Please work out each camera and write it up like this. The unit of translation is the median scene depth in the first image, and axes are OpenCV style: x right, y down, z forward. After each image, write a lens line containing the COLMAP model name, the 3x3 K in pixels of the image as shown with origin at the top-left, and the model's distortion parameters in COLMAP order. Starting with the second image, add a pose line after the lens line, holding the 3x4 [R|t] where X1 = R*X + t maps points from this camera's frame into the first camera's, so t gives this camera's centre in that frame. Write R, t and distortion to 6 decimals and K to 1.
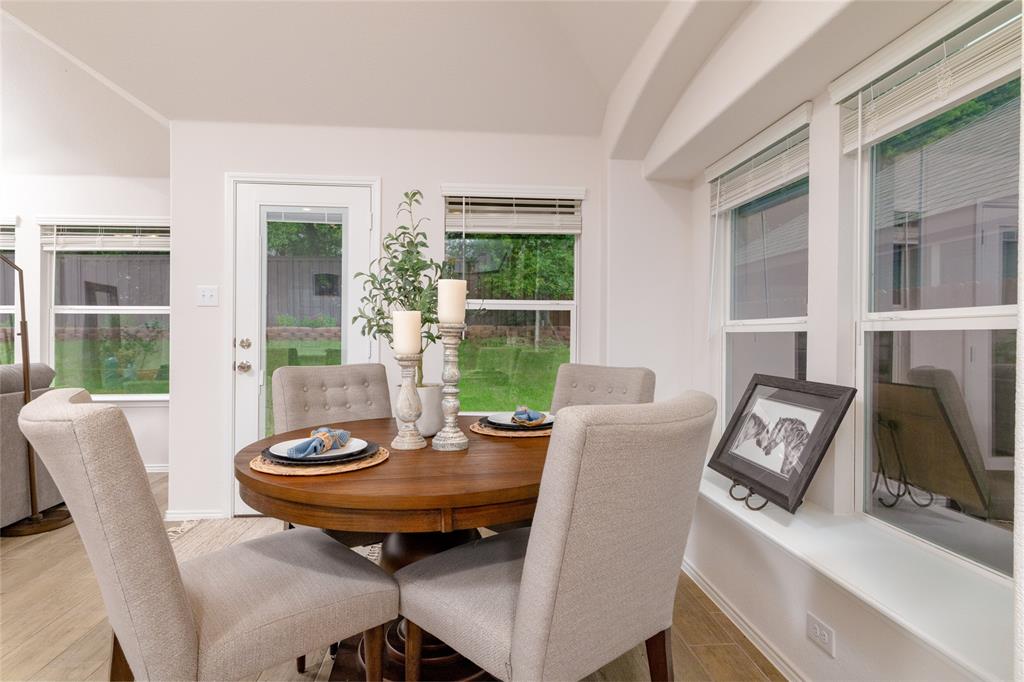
lens RADIAL K [[541.0, 0, 512.0], [0, 541.0, 341.0], [0, 0, 1]] dist [-0.003925, -0.001339]
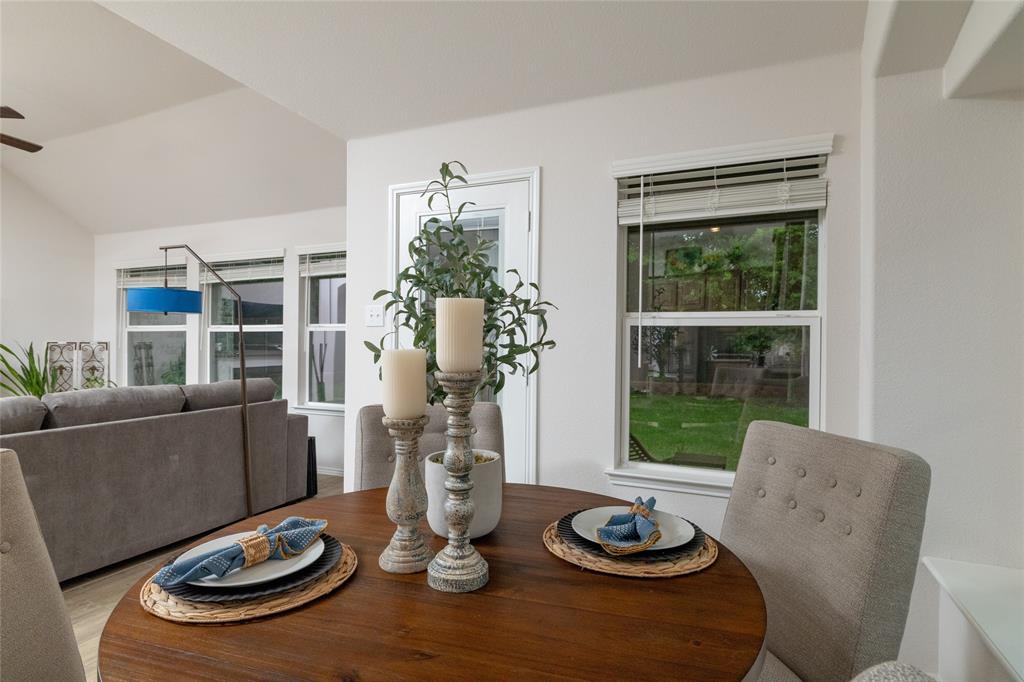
lens RADIAL K [[541.0, 0, 512.0], [0, 541.0, 341.0], [0, 0, 1]] dist [-0.003925, -0.001339]
pose [[0.873380, 0.002358, -0.487034, 0.123025], [-0.006915, 0.999948, -0.007559, -0.033488], [0.486991, 0.009970, 0.873350, 0.276819]]
